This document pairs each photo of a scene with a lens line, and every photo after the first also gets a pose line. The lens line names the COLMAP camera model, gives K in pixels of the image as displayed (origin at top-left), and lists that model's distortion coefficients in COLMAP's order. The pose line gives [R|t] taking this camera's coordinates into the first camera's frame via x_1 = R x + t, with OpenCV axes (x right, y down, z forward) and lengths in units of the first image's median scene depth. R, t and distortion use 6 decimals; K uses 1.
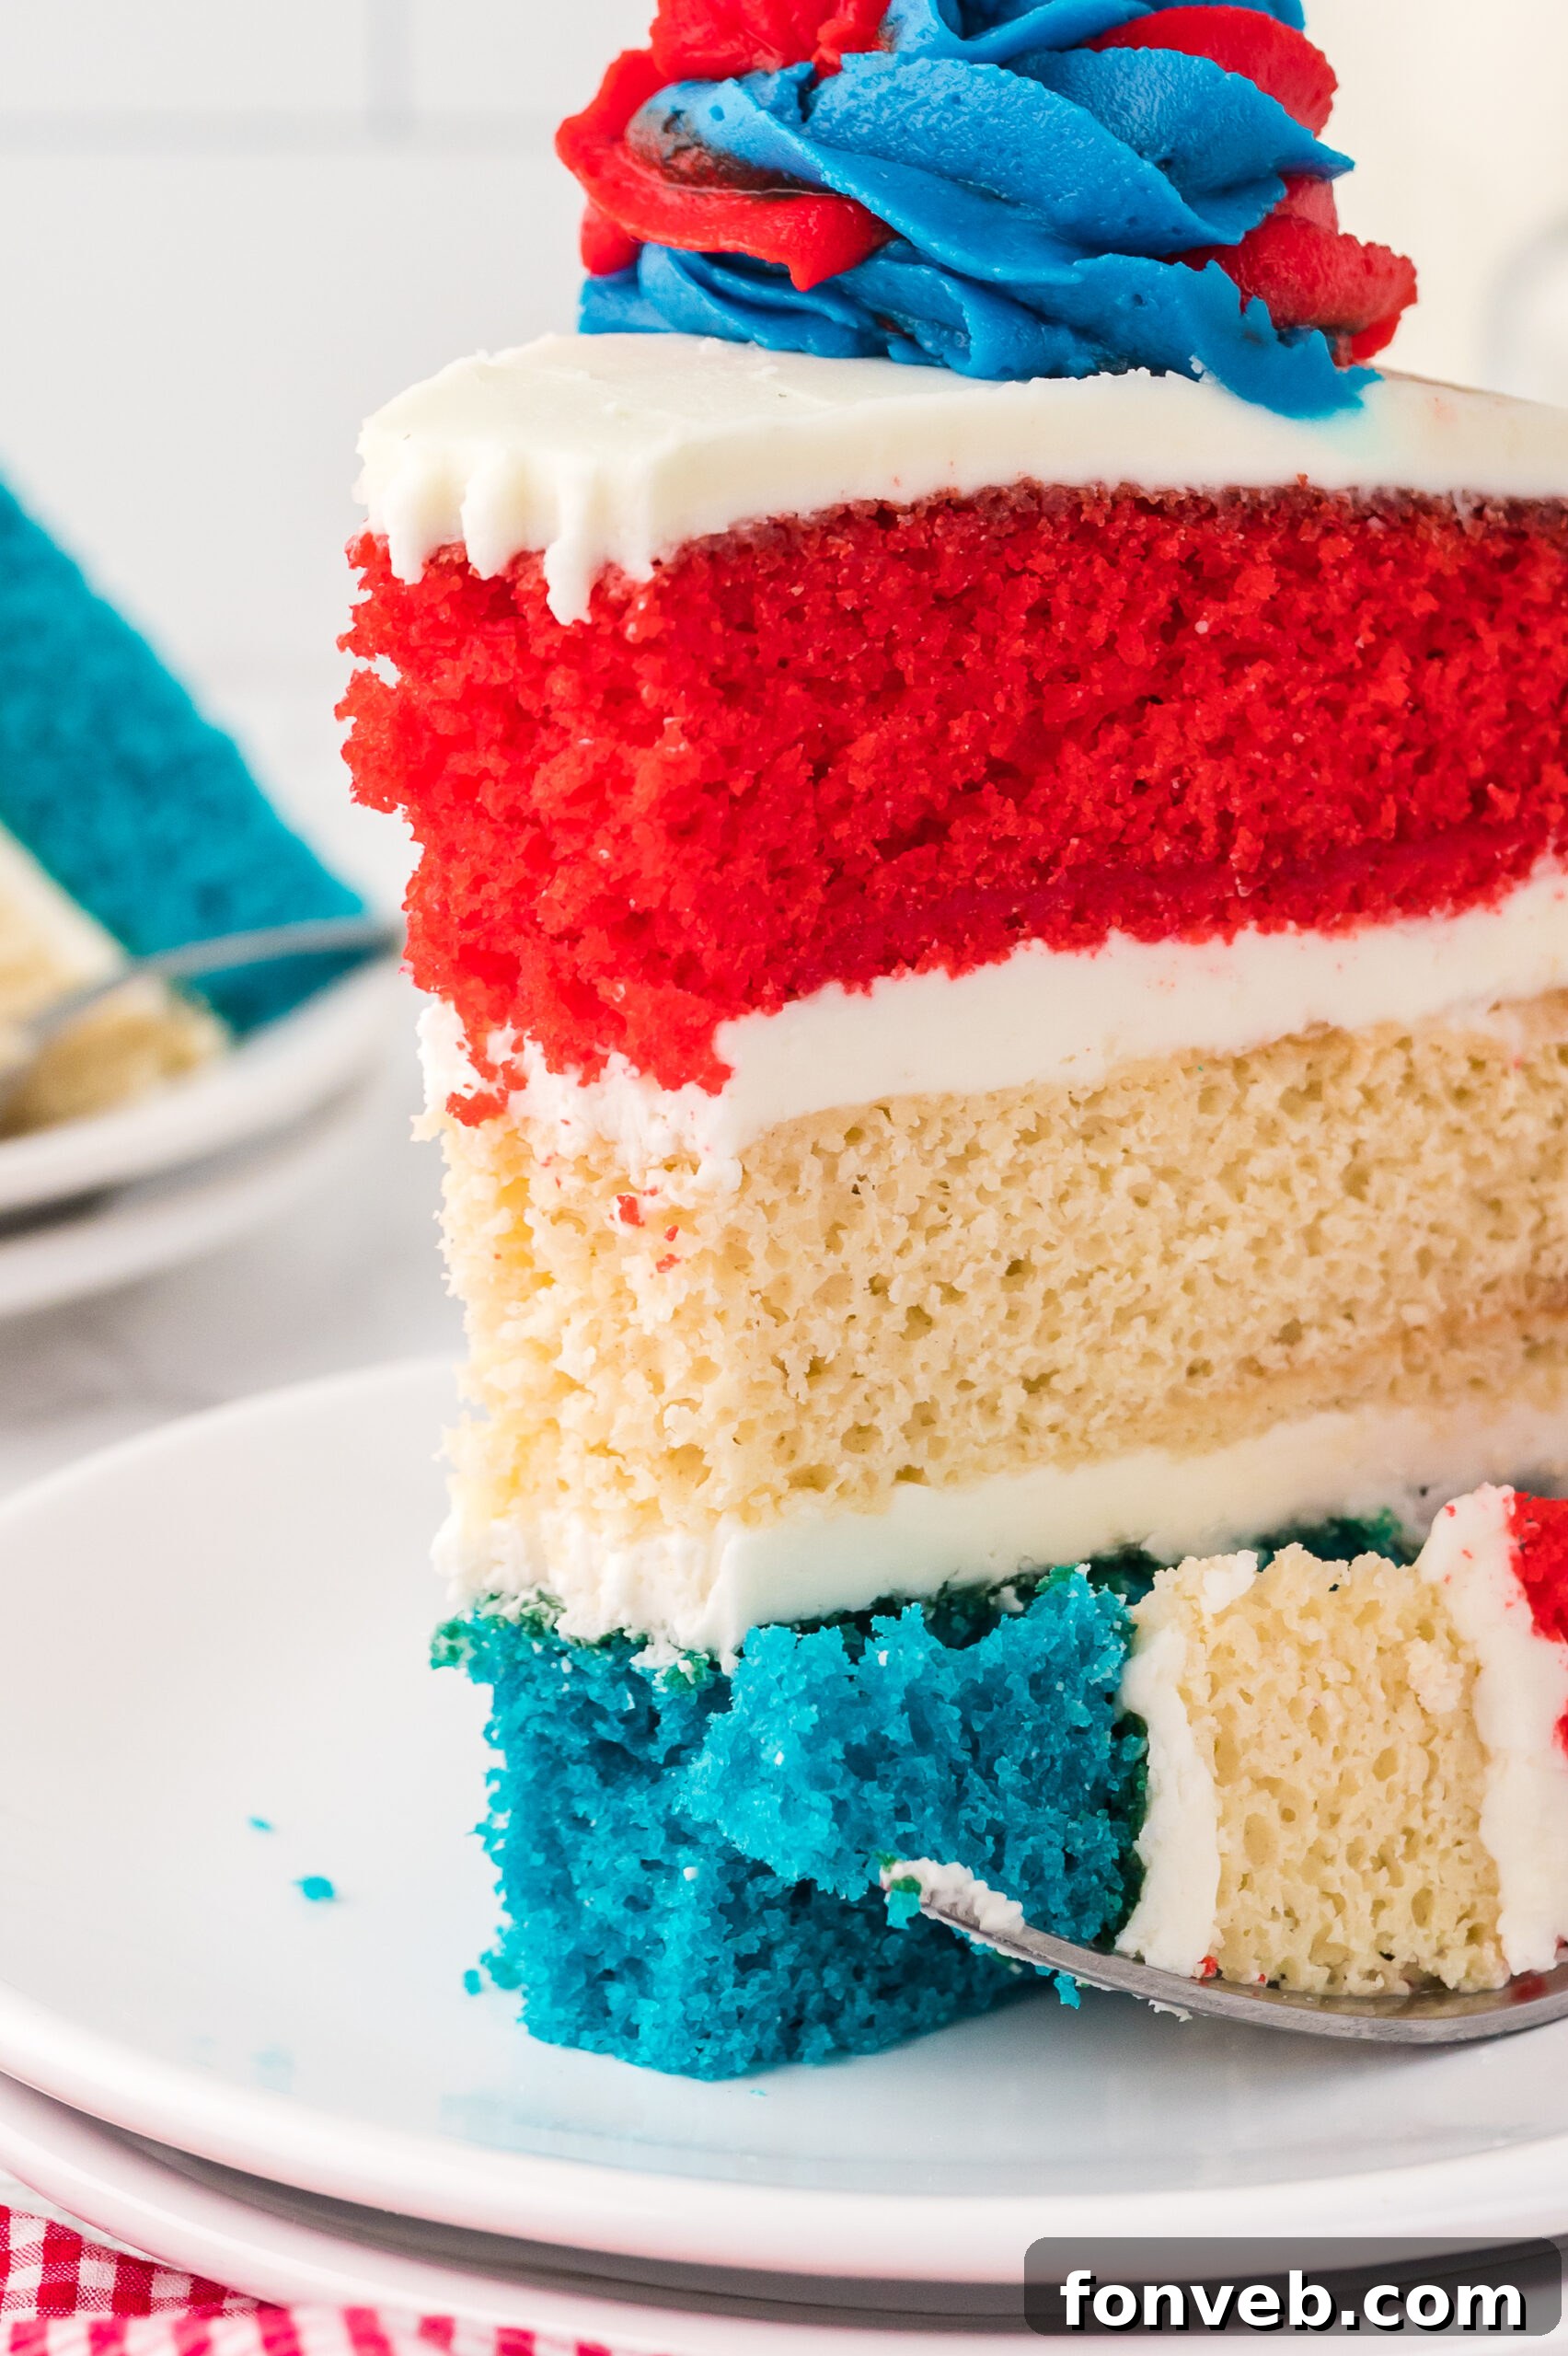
lens RADIAL K [[8436.9, 0, 804.0], [0, 8436.9, 1179.1], [0, 0, 1]] dist [-0.022257, 0.000000]
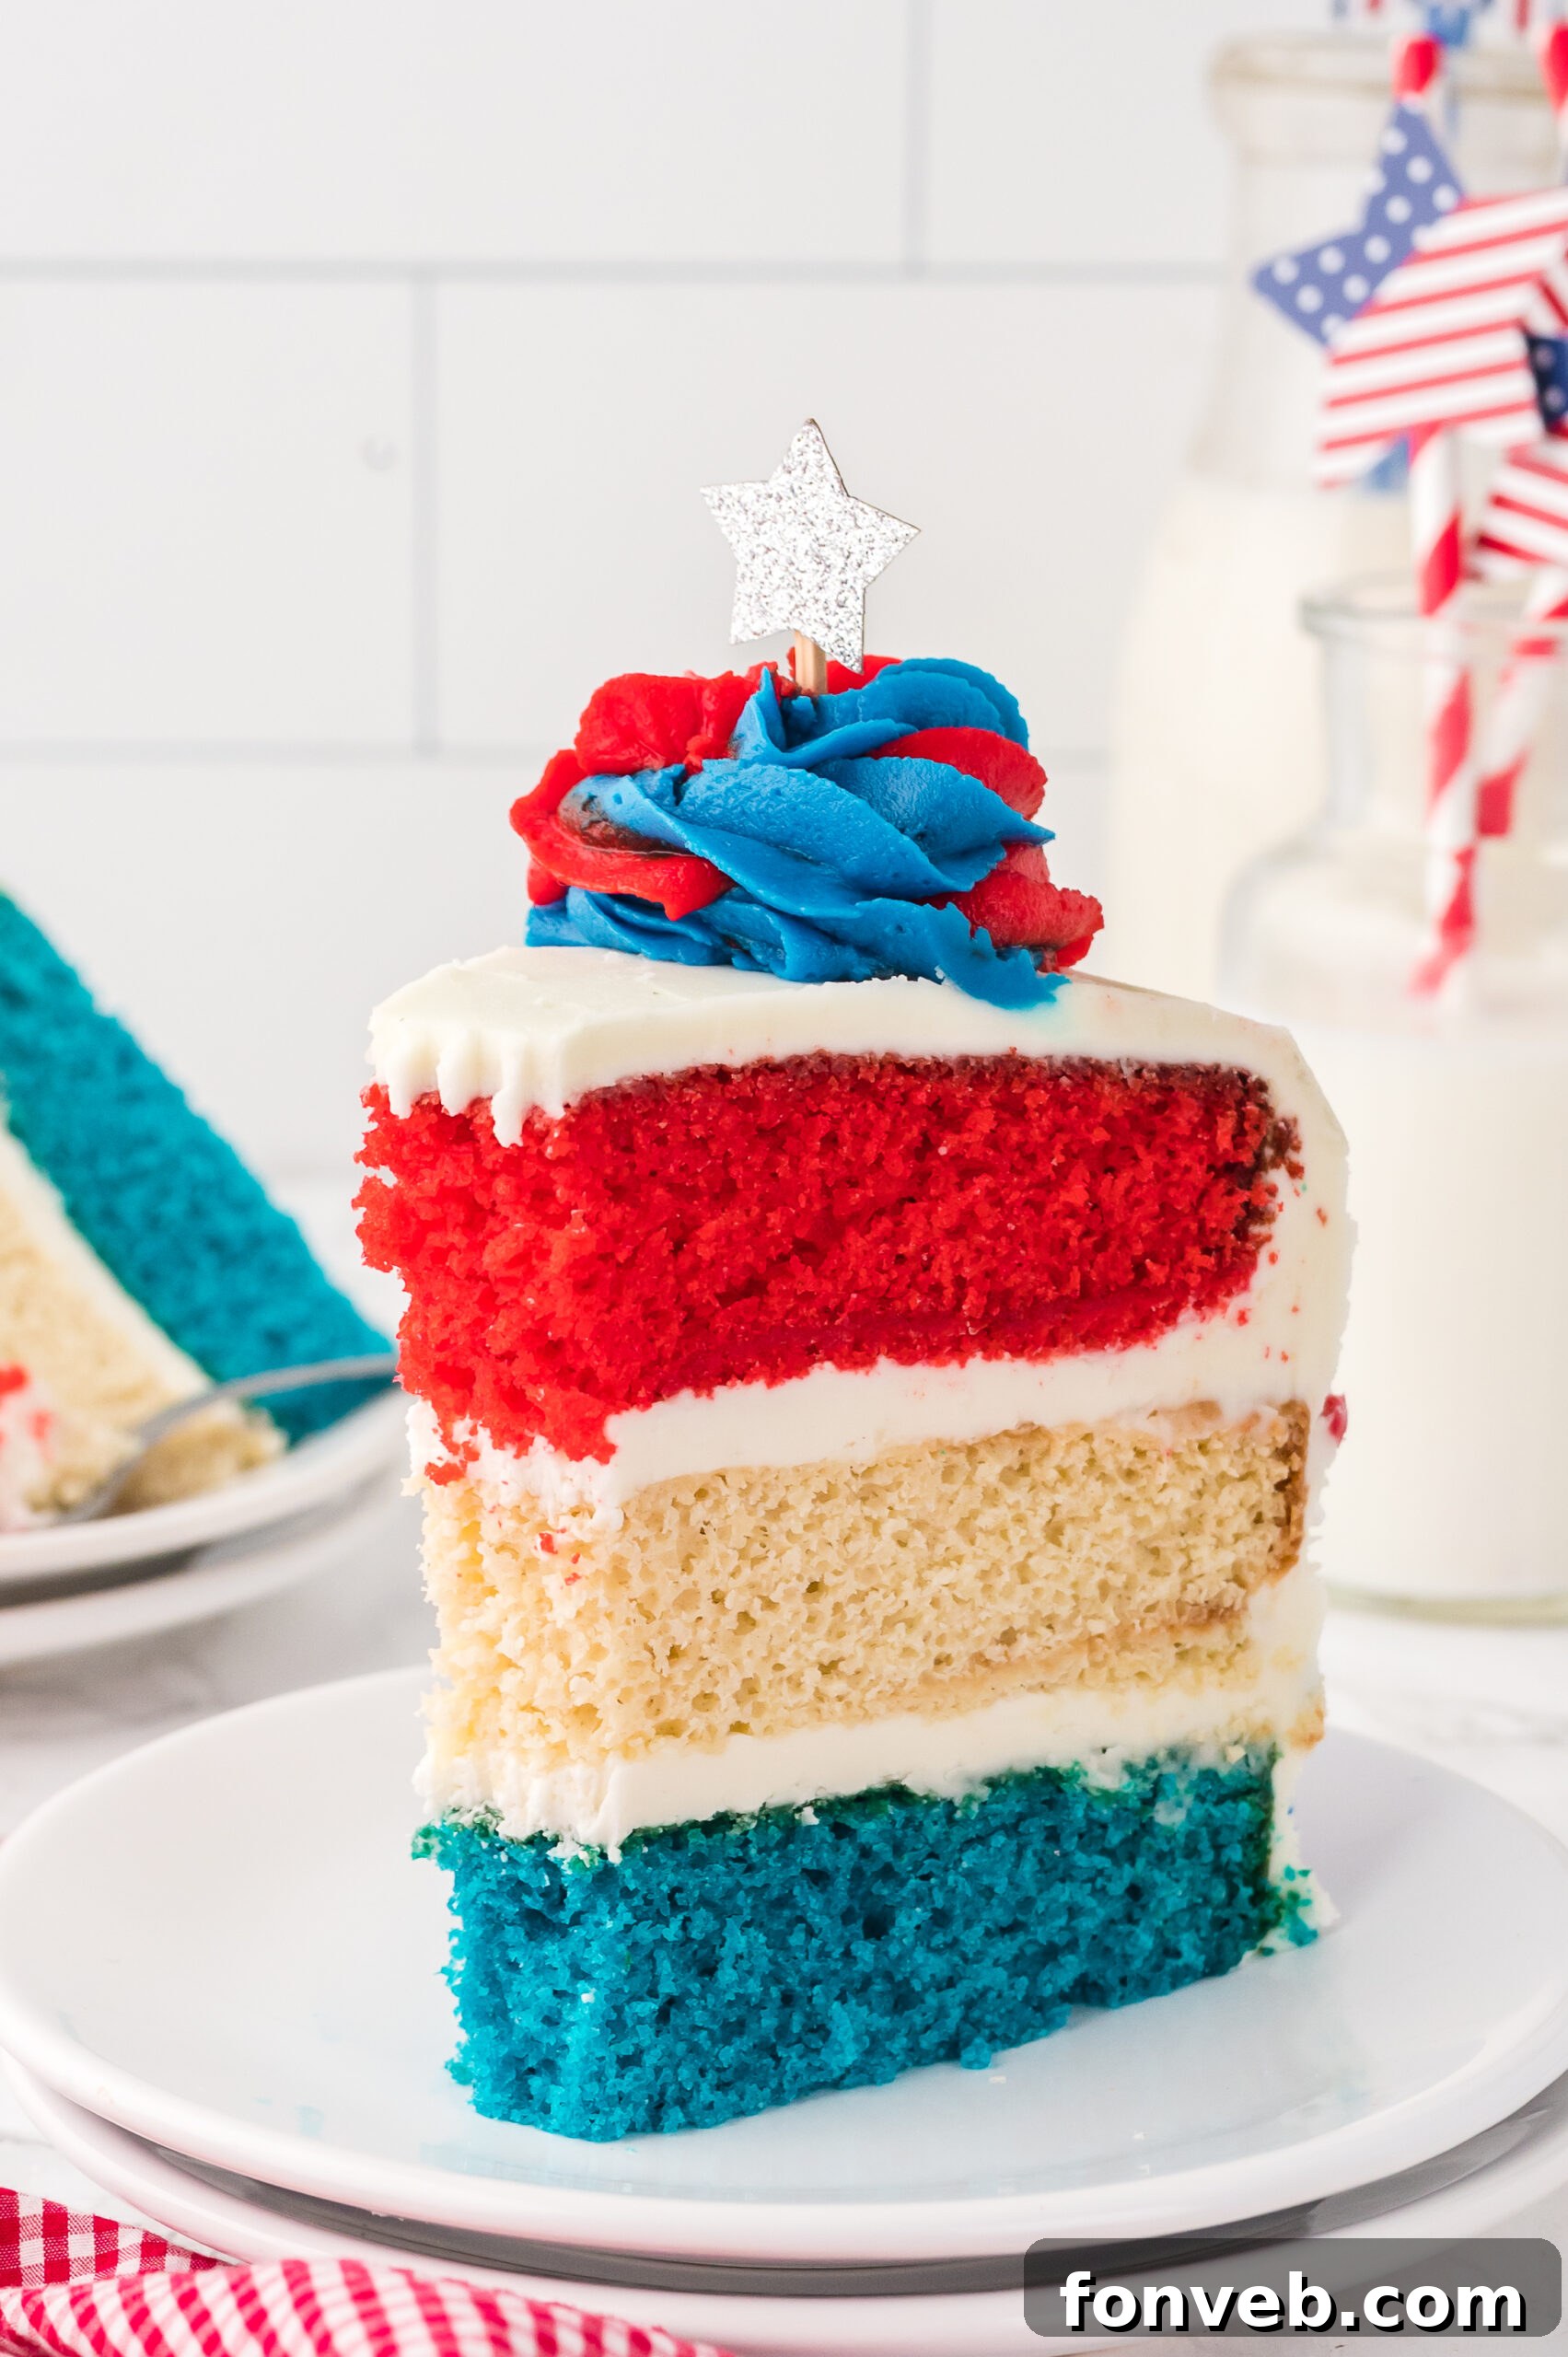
lens RADIAL K [[8441.2, 0, 770.0], [0, 8441.2, 1154.3], [0, 0, 1]] dist [-0.022257, 0.000000]
pose [[0.999834, 0.007353, -0.016663, 0.041532], [-0.008365, 0.998073, -0.061486, 0.025794], [0.016179, 0.061615, 0.997969, -0.467279]]
